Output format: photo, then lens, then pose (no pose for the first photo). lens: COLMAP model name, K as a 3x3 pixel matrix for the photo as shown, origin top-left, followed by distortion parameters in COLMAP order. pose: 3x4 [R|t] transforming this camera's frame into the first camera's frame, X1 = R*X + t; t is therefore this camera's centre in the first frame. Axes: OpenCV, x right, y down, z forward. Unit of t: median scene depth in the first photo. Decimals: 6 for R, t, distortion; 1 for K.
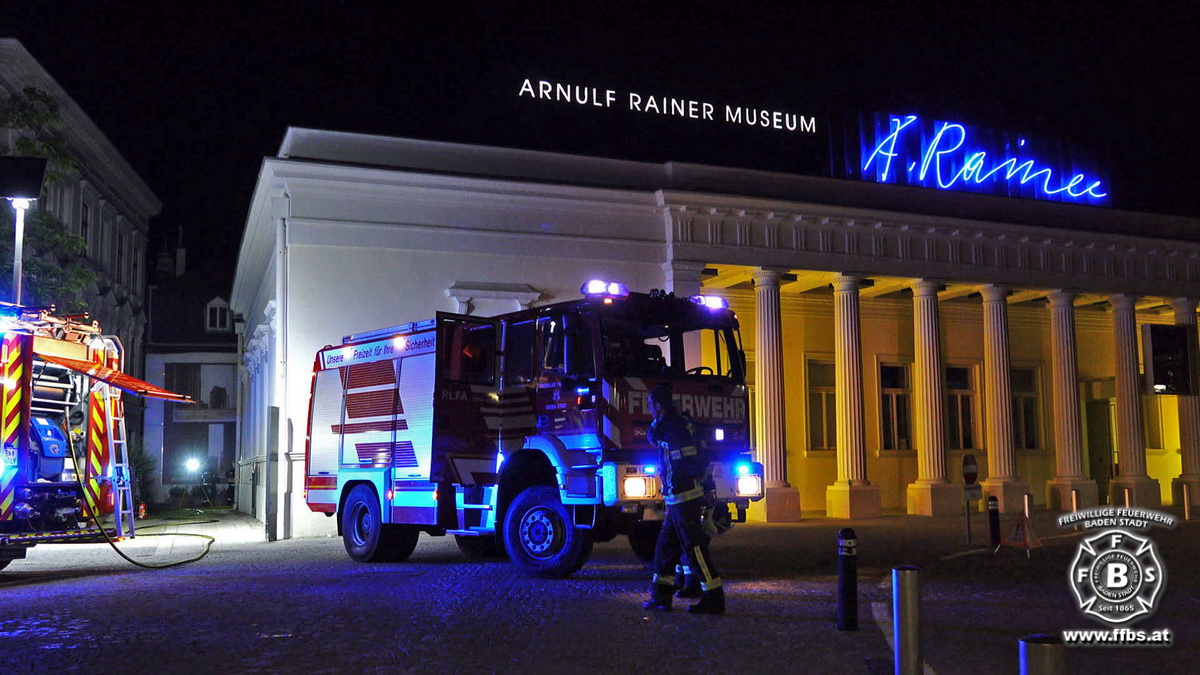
lens RADIAL K [[1165.7, 0, 604.6], [0, 1165.7, 336.4], [0, 0, 1]] dist [0.005453, -0.005495]
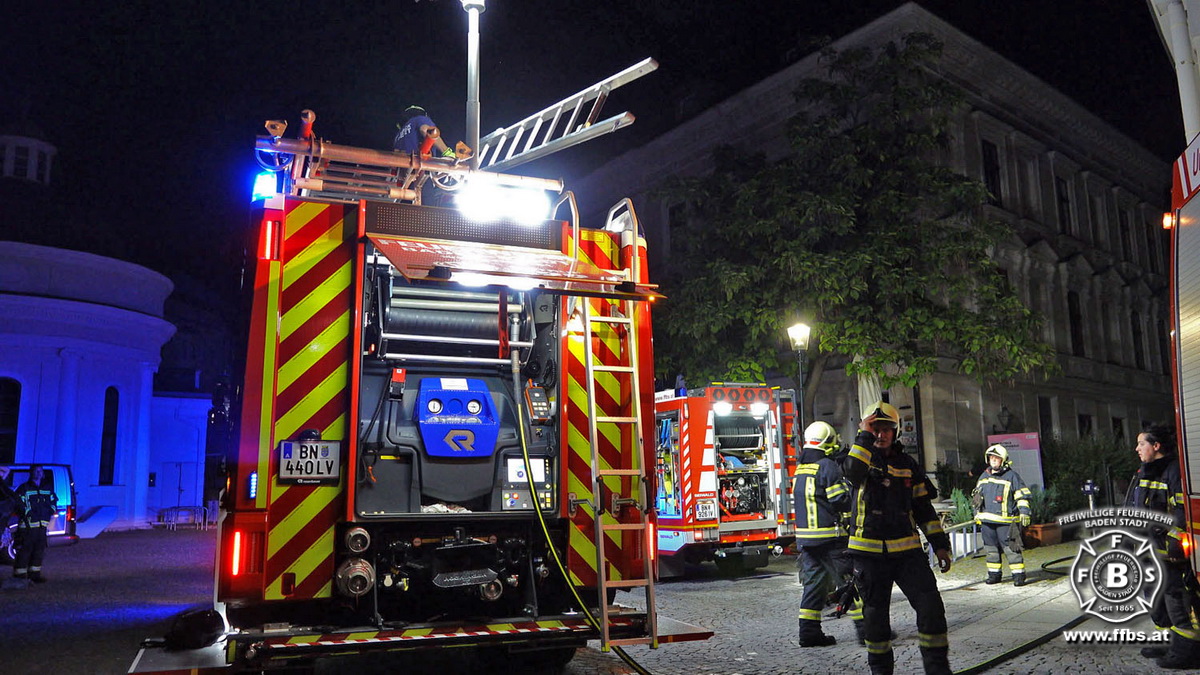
lens RADIAL K [[918.3, 0, 603.7], [0, 918.3, 332.6], [0, 0, 1]] dist [-0.001145, 0.000524]
pose [[0.527331, -0.133436, -0.839117, -0.081841], [0.106294, 0.990193, -0.090662, 0.059431], [0.842985, -0.041384, 0.536342, 0.544397]]
